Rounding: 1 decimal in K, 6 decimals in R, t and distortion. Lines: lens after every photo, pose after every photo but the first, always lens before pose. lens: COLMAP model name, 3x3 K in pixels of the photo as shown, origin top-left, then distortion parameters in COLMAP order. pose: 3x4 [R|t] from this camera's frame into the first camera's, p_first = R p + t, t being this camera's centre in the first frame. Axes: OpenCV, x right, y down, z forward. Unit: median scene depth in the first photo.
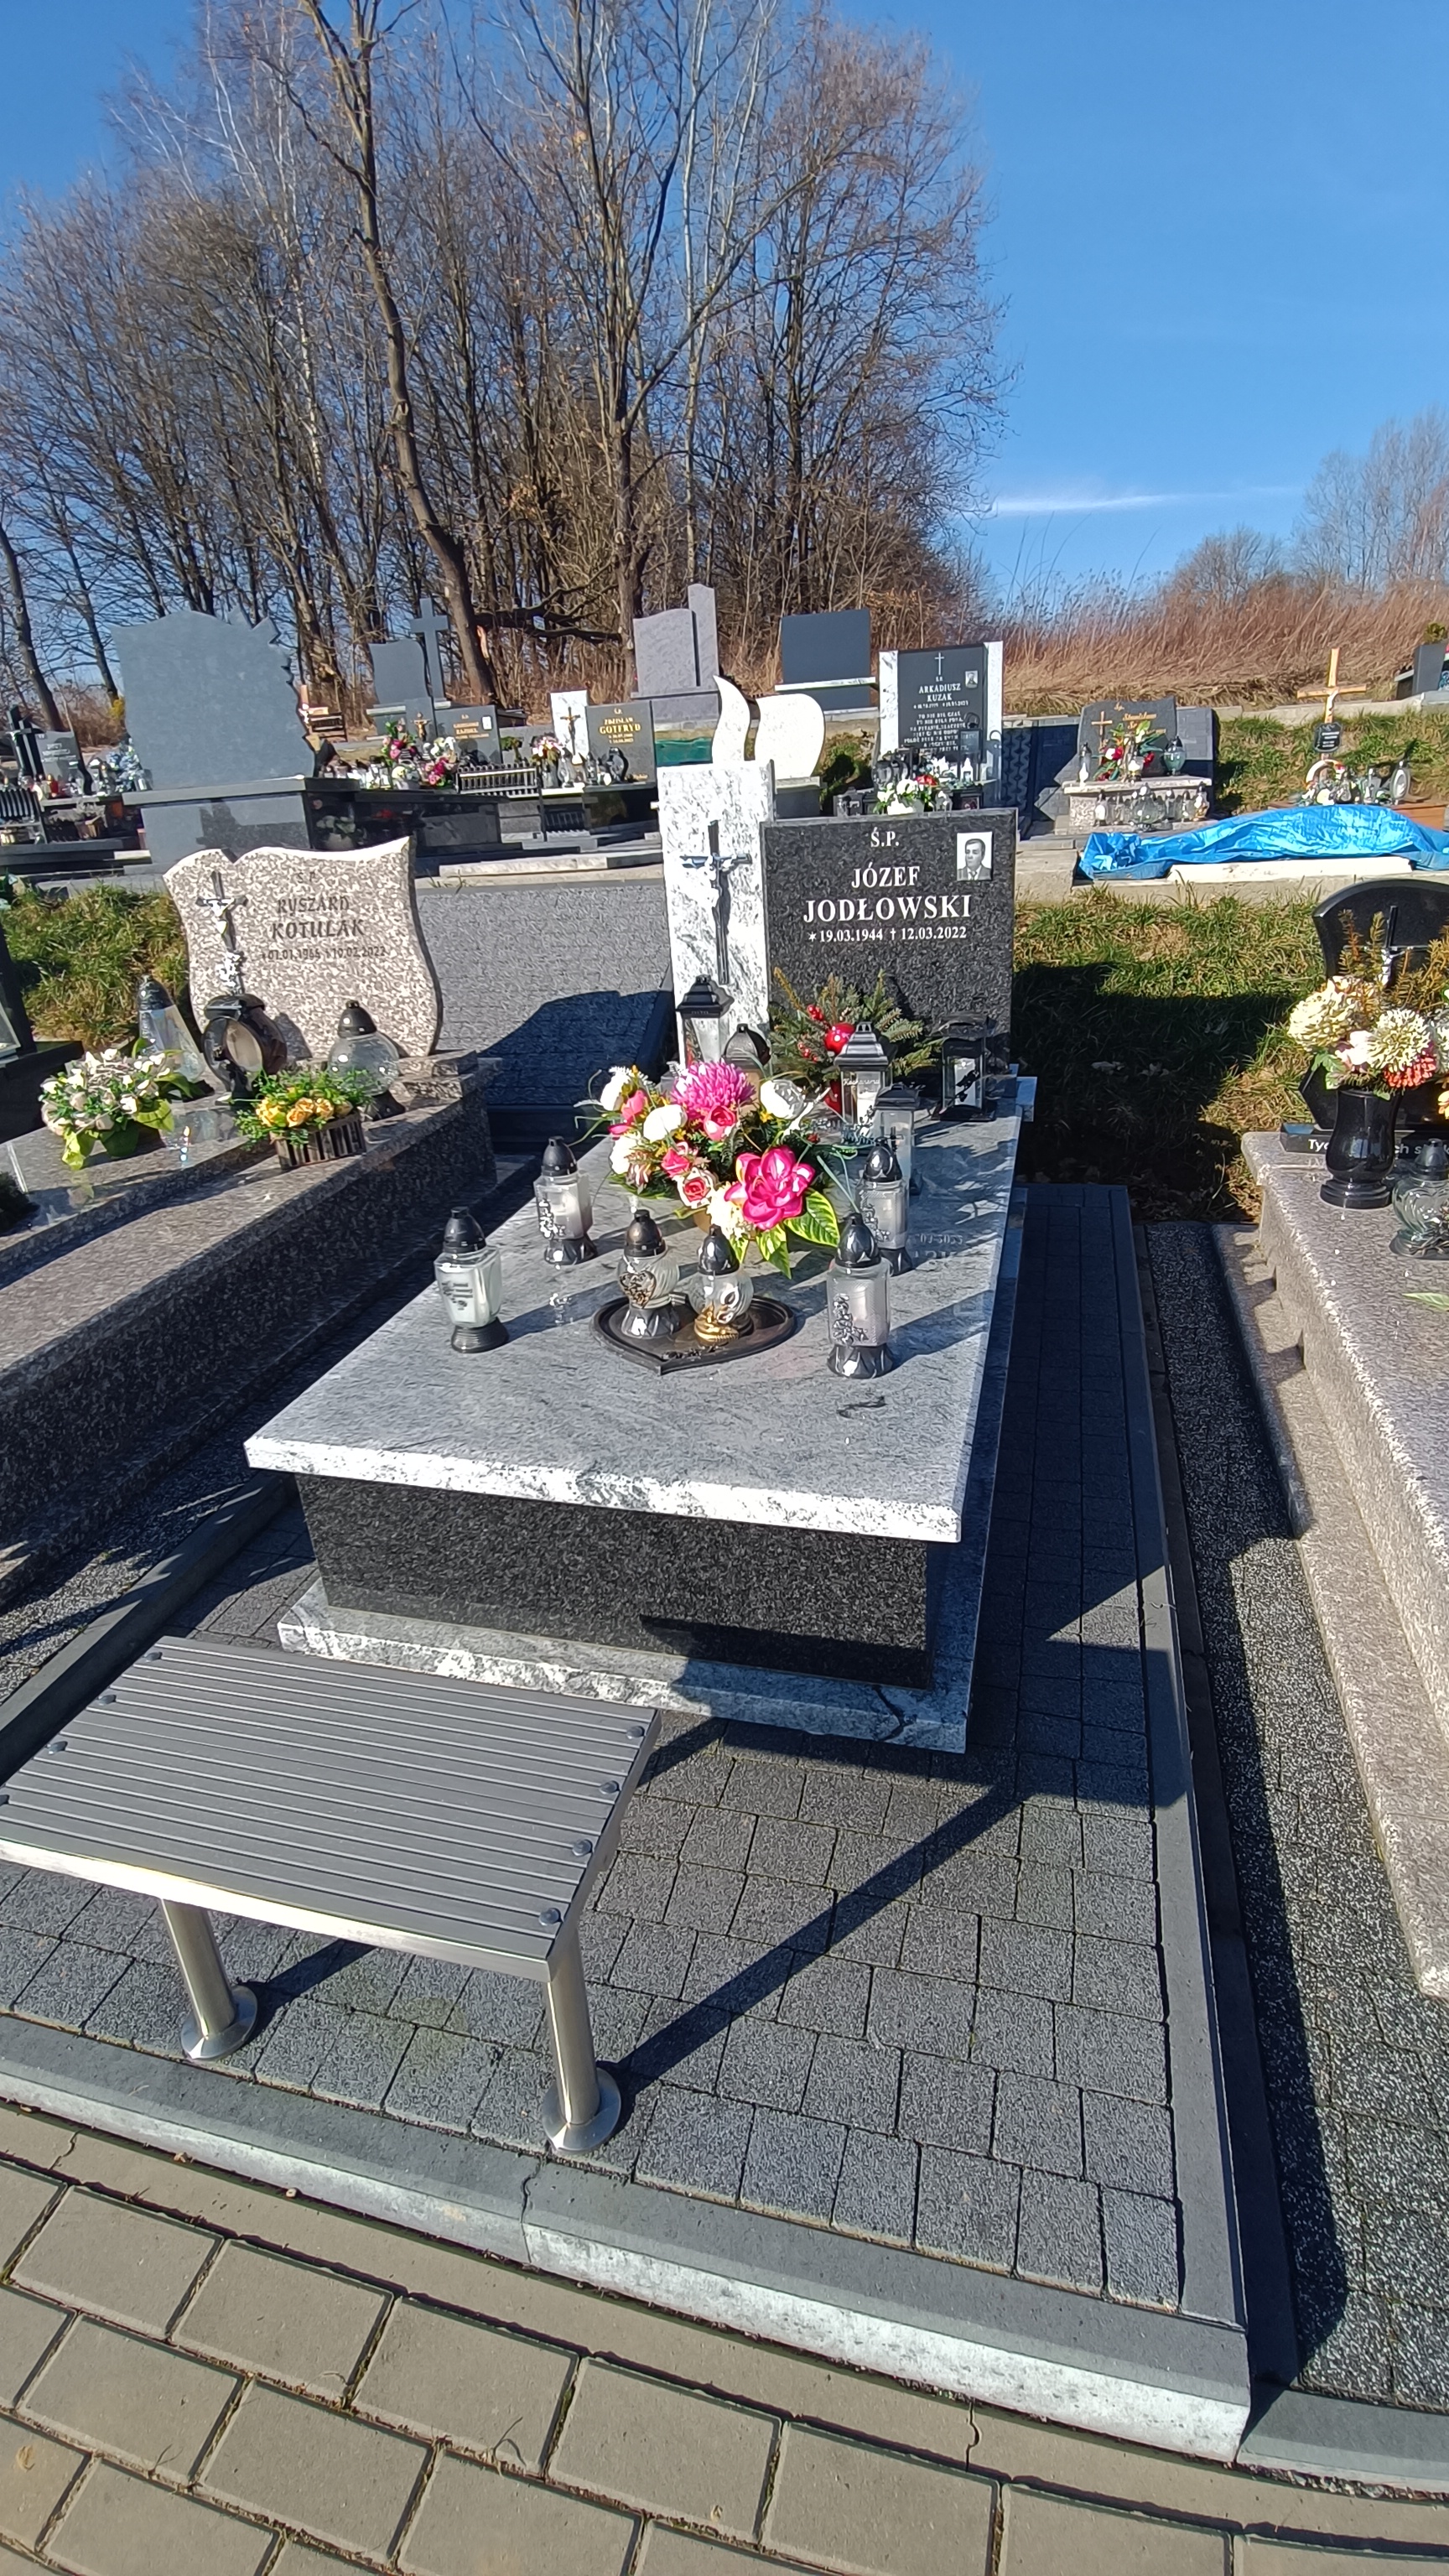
lens RADIAL K [[1164.9, 0, 710.8], [0, 1164.9, 1298.2], [0, 0, 1]] dist [-0.017325, -0.004431]
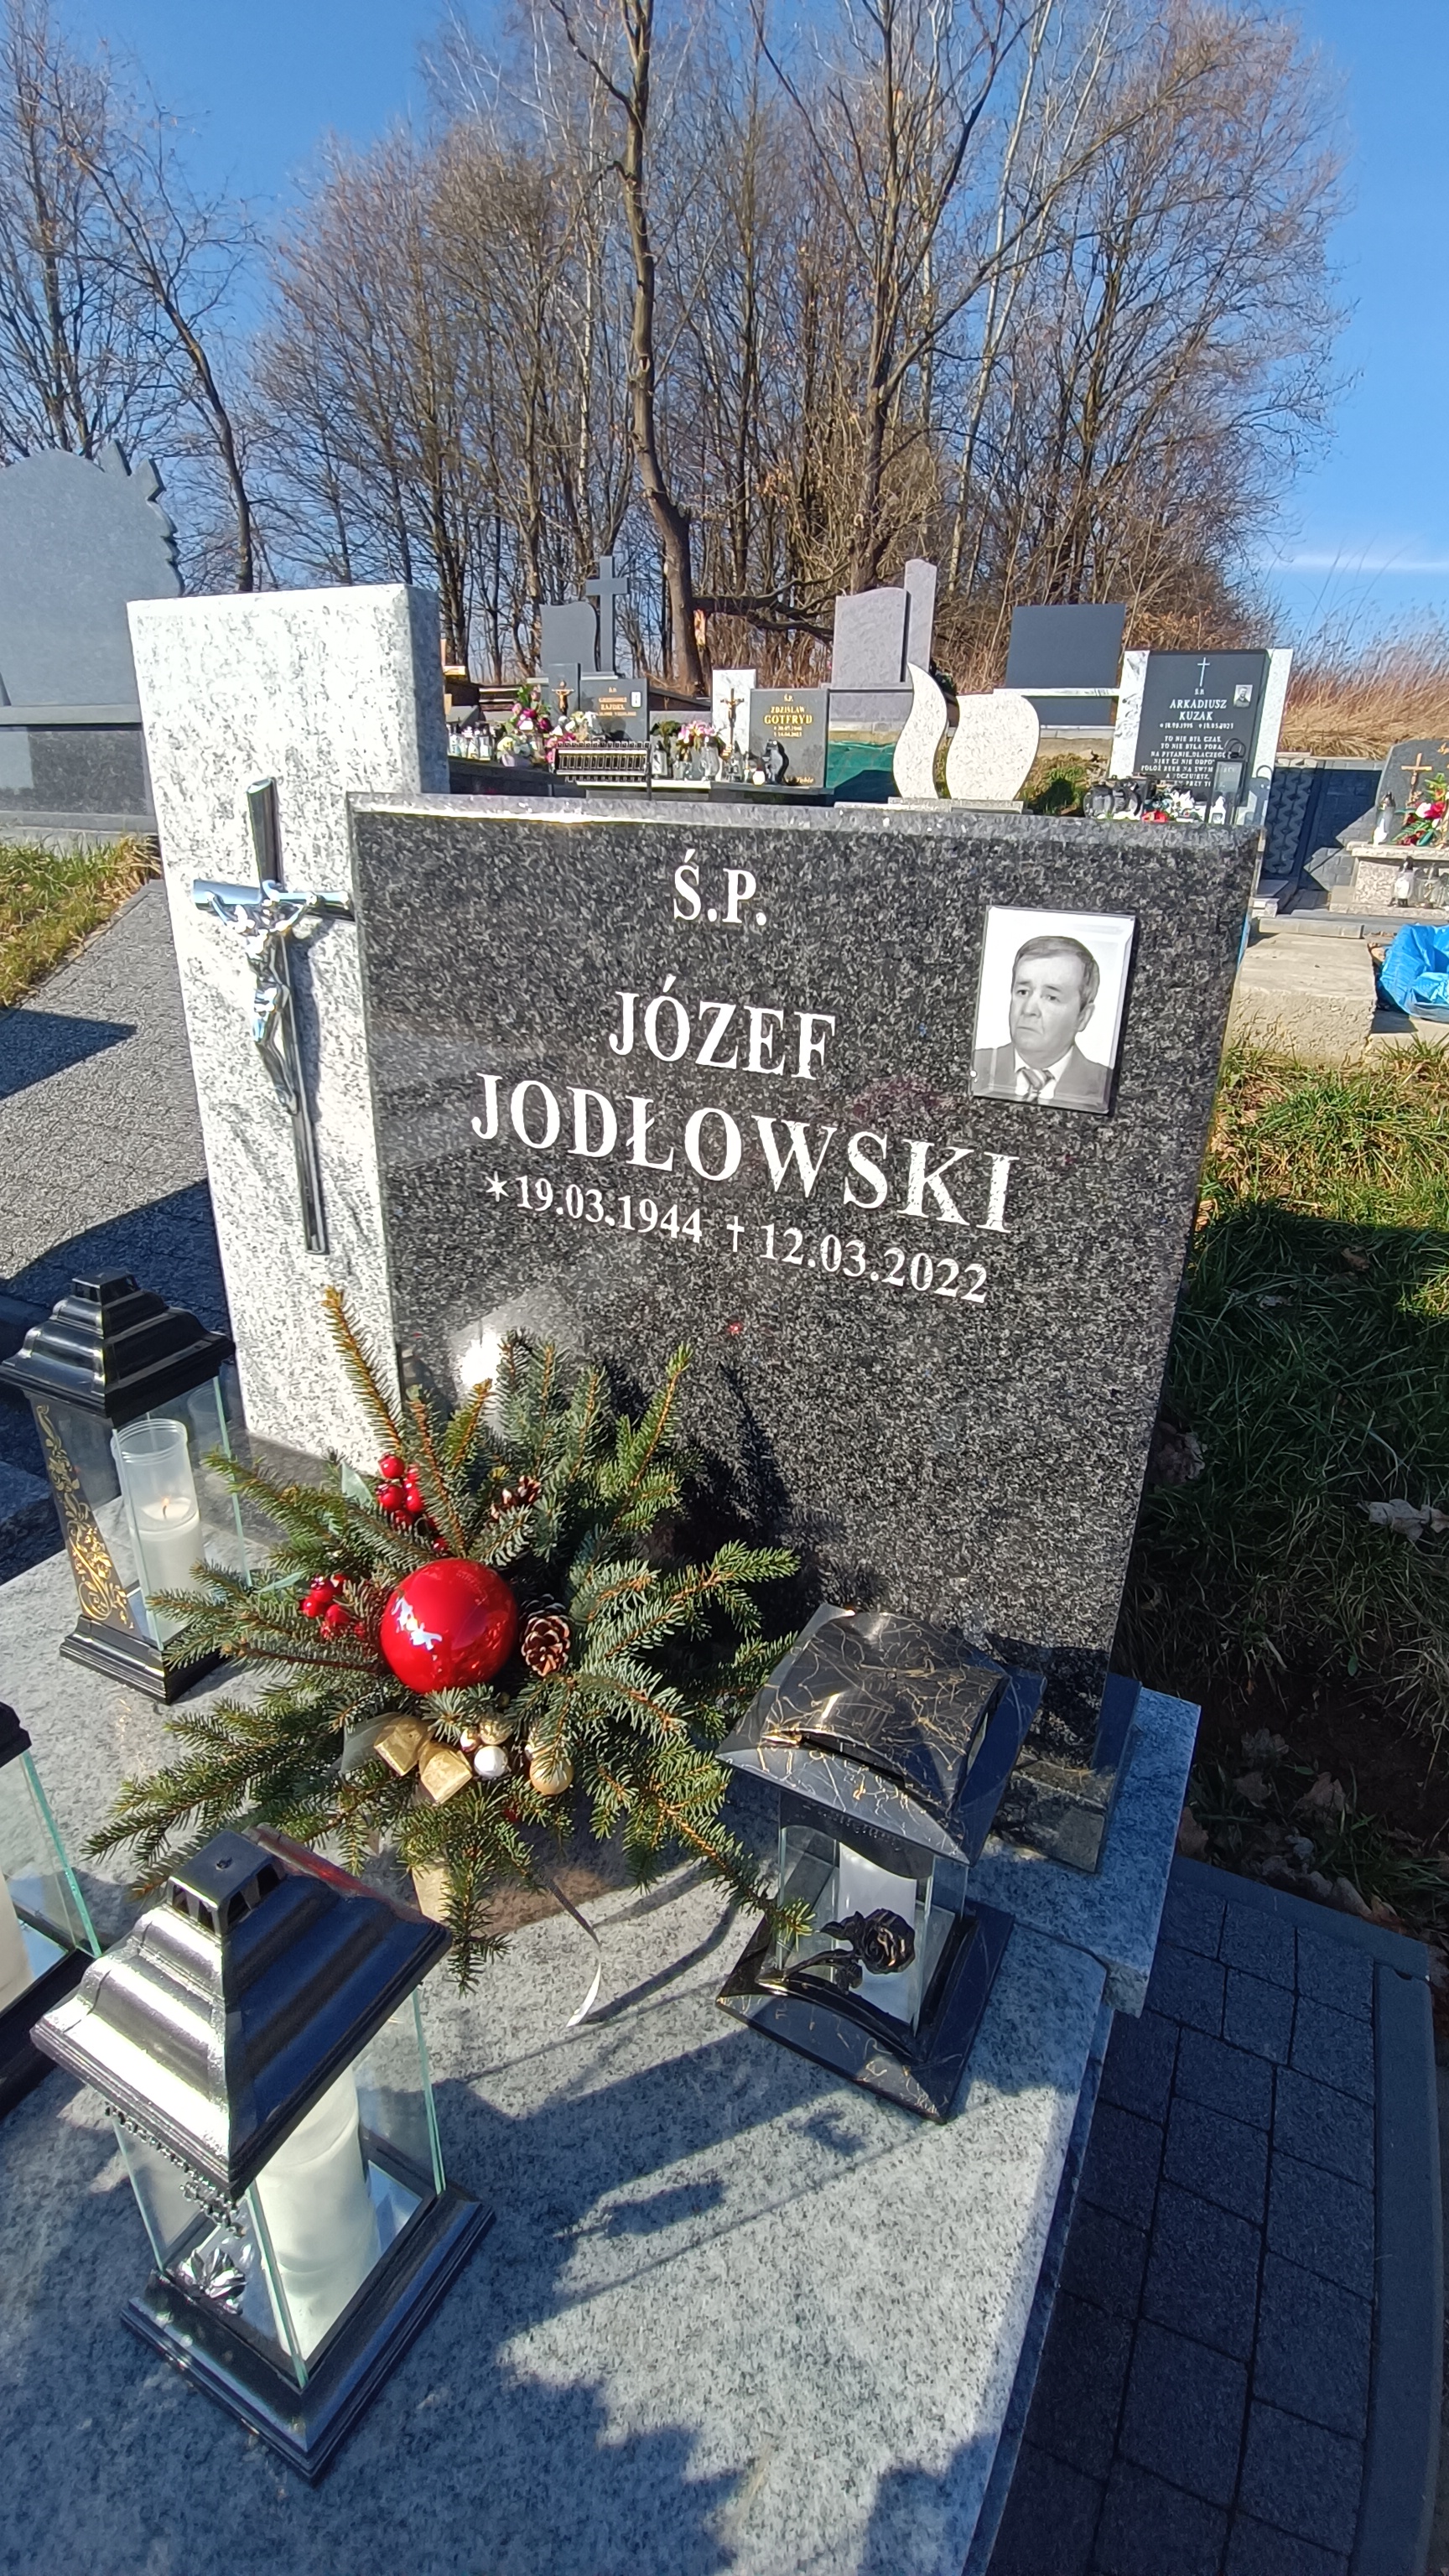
lens RADIAL K [[1164.9, 0, 742.0], [0, 1164.9, 1284.3], [0, 0, 1]] dist [-0.017325, -0.004431]
pose [[0.979696, 0.154758, -0.127461, 0.056427], [-0.157847, 0.987358, -0.014441, -0.085808], [0.123614, 0.034267, 0.991738, 0.208647]]
